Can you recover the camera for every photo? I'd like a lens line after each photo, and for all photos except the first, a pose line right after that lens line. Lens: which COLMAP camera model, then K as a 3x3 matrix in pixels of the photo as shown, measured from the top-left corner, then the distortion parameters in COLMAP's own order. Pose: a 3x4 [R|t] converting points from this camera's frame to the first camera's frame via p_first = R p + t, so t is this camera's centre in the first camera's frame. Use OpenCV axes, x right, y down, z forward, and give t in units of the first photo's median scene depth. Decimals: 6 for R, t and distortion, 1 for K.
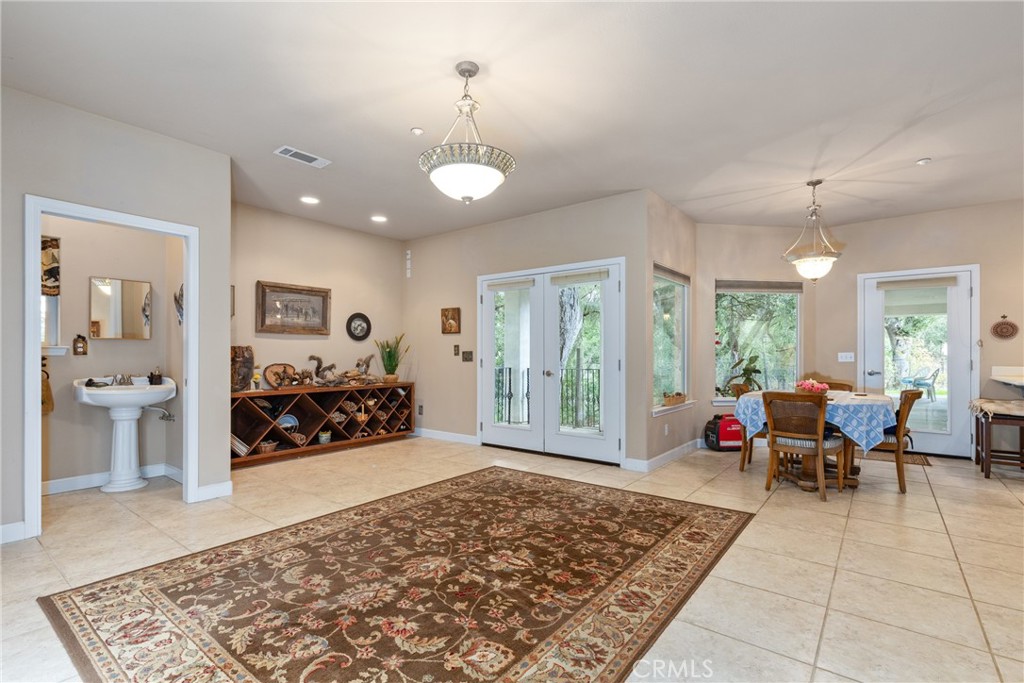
lens RADIAL K [[477.7, 0, 509.3], [0, 477.7, 353.2], [0, 0, 1]] dist [0.002482, 0.000411]
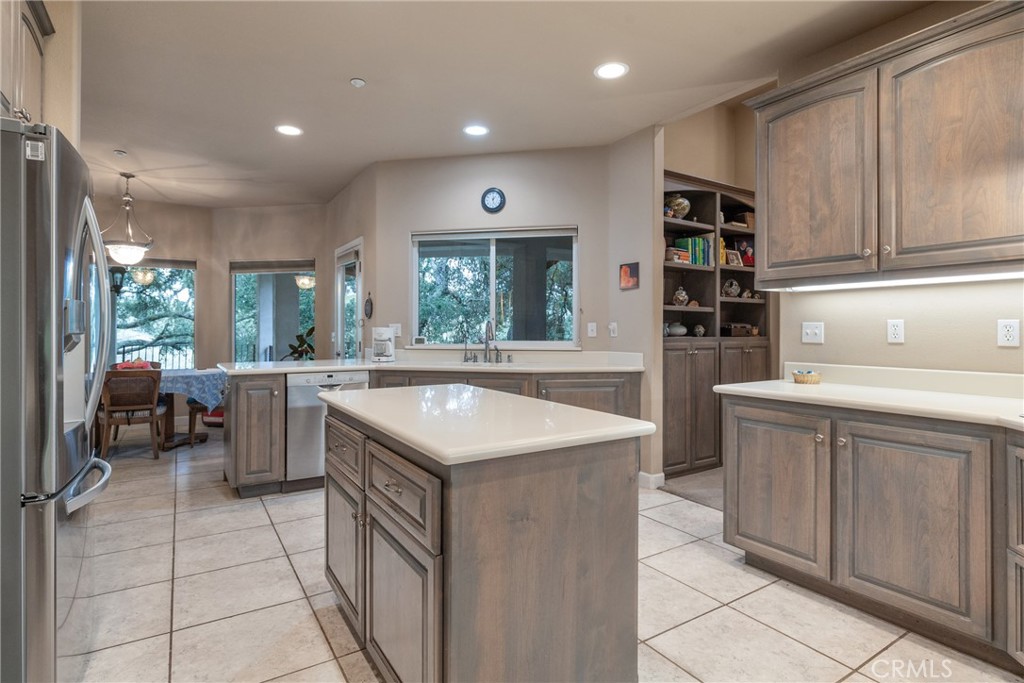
lens RADIAL K [[527.2, 0, 491.7], [0, 527.2, 328.8], [0, 0, 1]] dist [-0.000895, 0.000096]
pose [[0.934854, 0.000800, -0.355032, 3.017173], [-0.000347, 0.999999, 0.001340, -0.023025], [0.355032, -0.001130, 0.934853, 0.304882]]
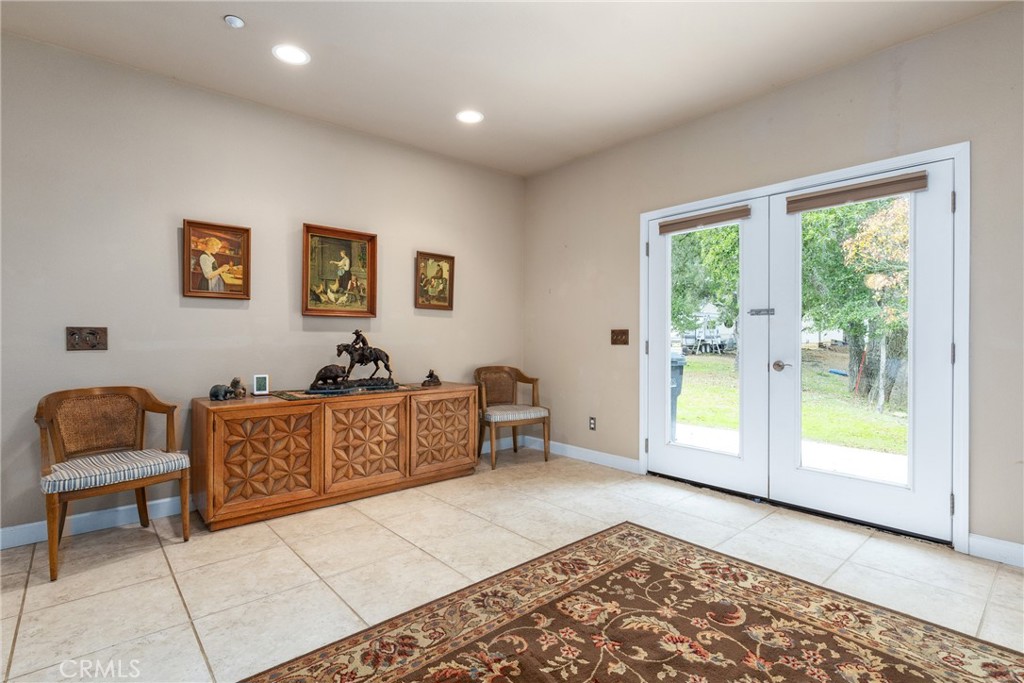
lens RADIAL K [[501.6, 0, 512.0], [0, 501.6, 341.5], [0, 0, 1]] dist [-0.001070, -0.000133]
pose [[-0.982672, 0.000294, 0.185354, -0.068199], [0.000954, 0.999994, 0.003470, 0.011598], [-0.185351, 0.003587, -0.982666, 1.418172]]
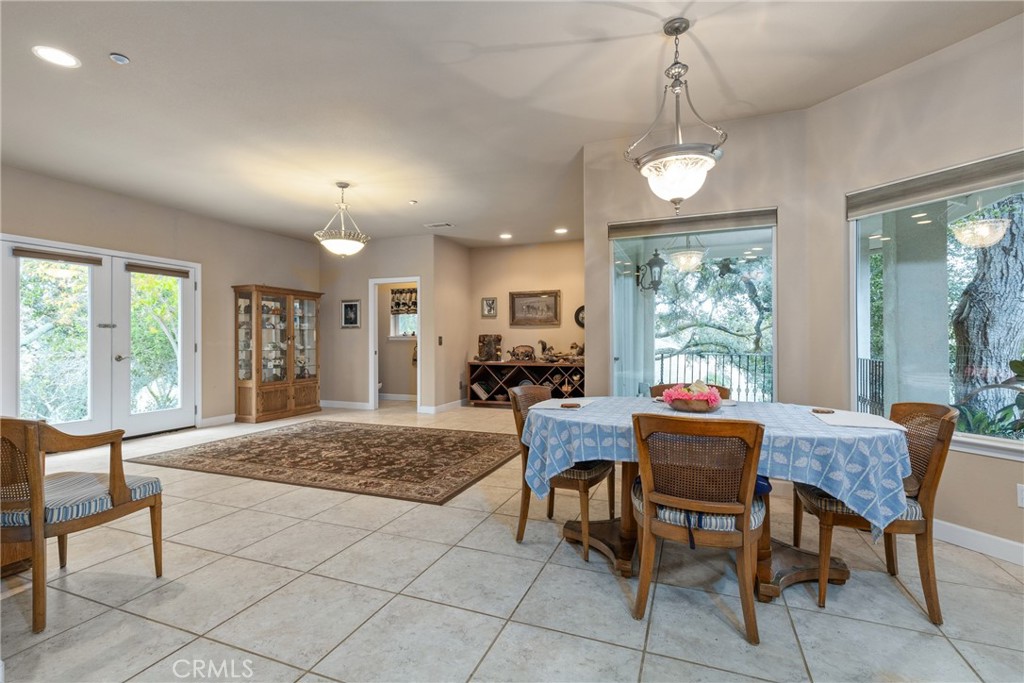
lens RADIAL K [[467.9, 0, 512.0], [0, 467.9, 341.5], [0, 0, 1]] dist [0.002507, 0.000398]
pose [[0.295553, 0.001217, -0.955325, 1.821140], [0.005854, 0.999978, 0.003085, 0.009043], [0.955308, -0.006504, 0.295540, 1.081130]]
